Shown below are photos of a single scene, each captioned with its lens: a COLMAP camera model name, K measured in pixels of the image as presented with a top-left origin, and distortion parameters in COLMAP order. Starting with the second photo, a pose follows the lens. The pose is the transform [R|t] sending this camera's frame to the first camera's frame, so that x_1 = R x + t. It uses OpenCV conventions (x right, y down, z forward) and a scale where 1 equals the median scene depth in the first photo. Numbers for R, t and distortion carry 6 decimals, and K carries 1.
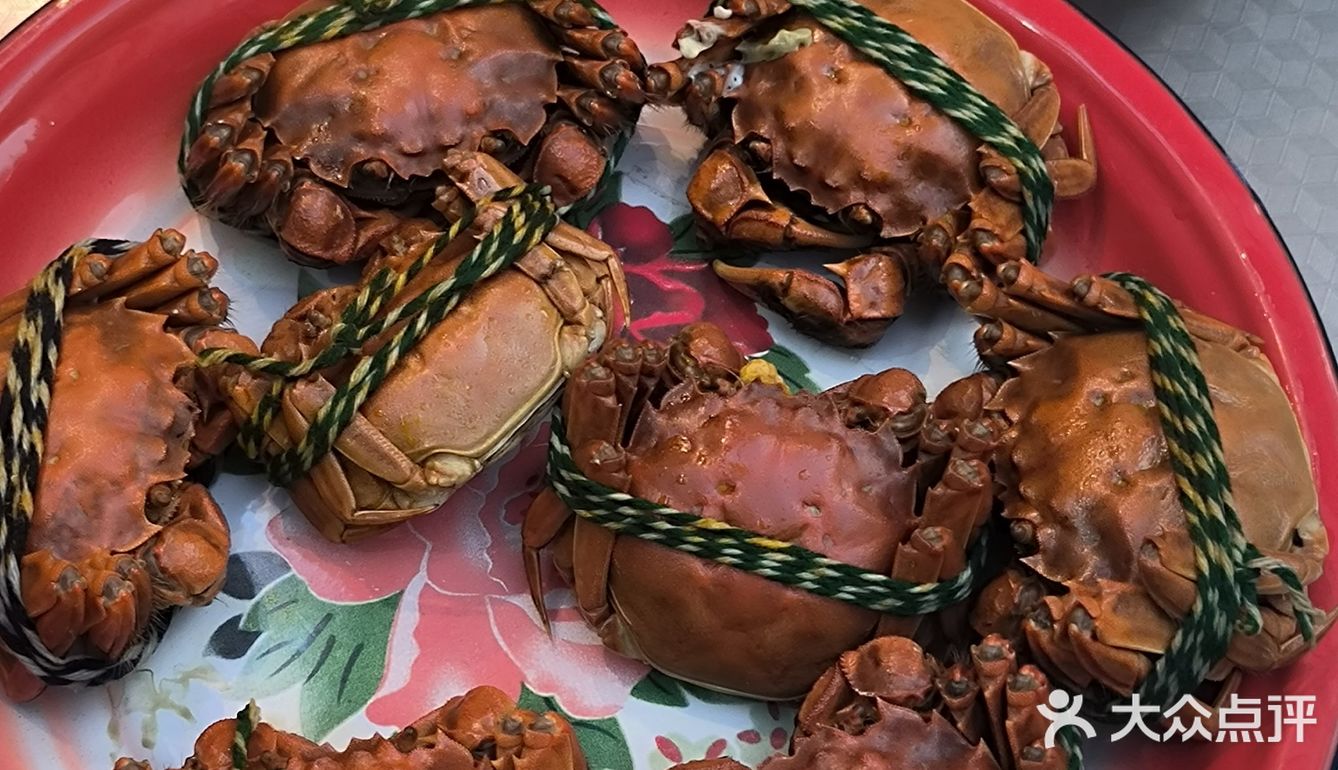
lens RADIAL K [[2836.3, 0, 694.3], [0, 2836.3, 337.5], [0, 0, 1]] dist [0.077727, 0.000000]
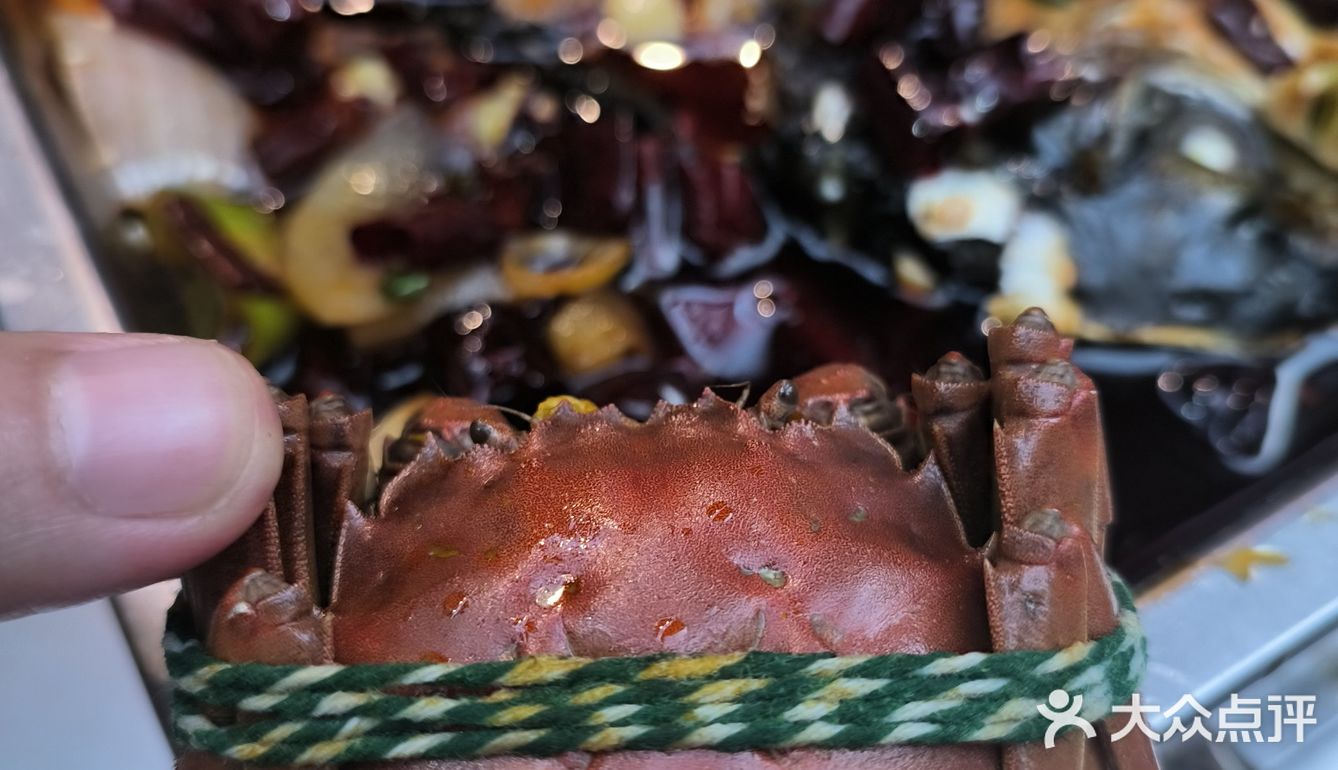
lens RADIAL K [[1436.3, 0, 662.8], [0, 1436.3, 389.2], [0, 0, 1]] dist [-0.039174, 0.000000]
pose [[0.945732, -0.281006, 0.163174, -0.000937], [0.323837, 0.856520, -0.401875, 0.118873], [-0.026833, 0.432908, 0.901039, 0.782618]]
